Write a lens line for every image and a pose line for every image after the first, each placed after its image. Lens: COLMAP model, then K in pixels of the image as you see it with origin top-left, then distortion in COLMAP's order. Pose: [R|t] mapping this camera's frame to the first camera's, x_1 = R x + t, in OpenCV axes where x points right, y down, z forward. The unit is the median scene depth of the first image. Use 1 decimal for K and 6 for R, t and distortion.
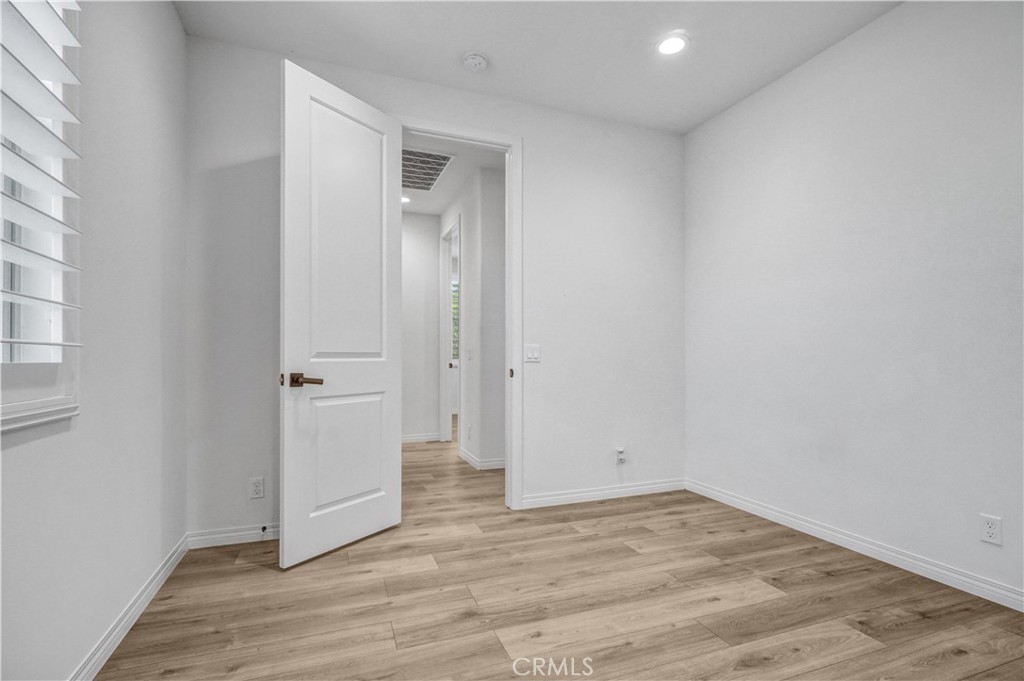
lens RADIAL K [[473.7, 0, 511.0], [0, 473.7, 350.2], [0, 0, 1]] dist [0.000411, 0.001349]
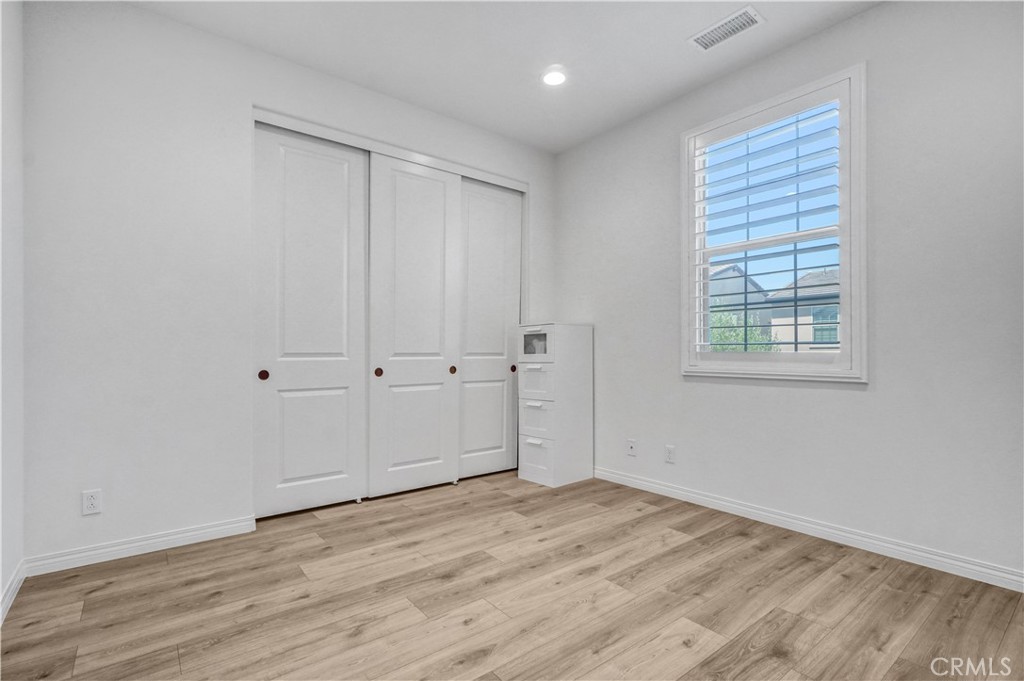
lens RADIAL K [[473.7, 0, 508.3], [0, 473.7, 351.2], [0, 0, 1]] dist [0.000411, 0.001349]
pose [[-0.952544, -0.001442, -0.304398, 0.669982], [0.002776, 0.999906, -0.013422, 0.030569], [0.304388, -0.013630, -0.952451, 1.765723]]
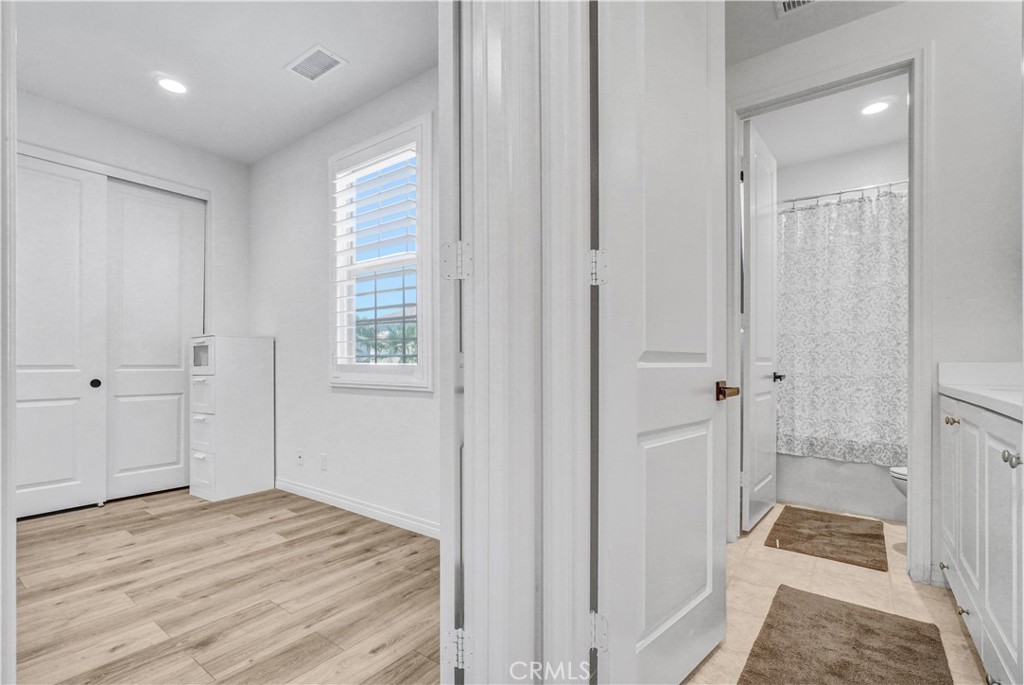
lens RADIAL K [[461.9, 0, 511.4], [0, 461.9, 362.6], [0, 0, 1]] dist [0.000650, -0.000012]
pose [[-0.840347, -0.003579, -0.542037, -0.108687], [0.003602, 0.999919, -0.012186, 0.028373], [0.542037, -0.012192, -0.840266, 2.204708]]
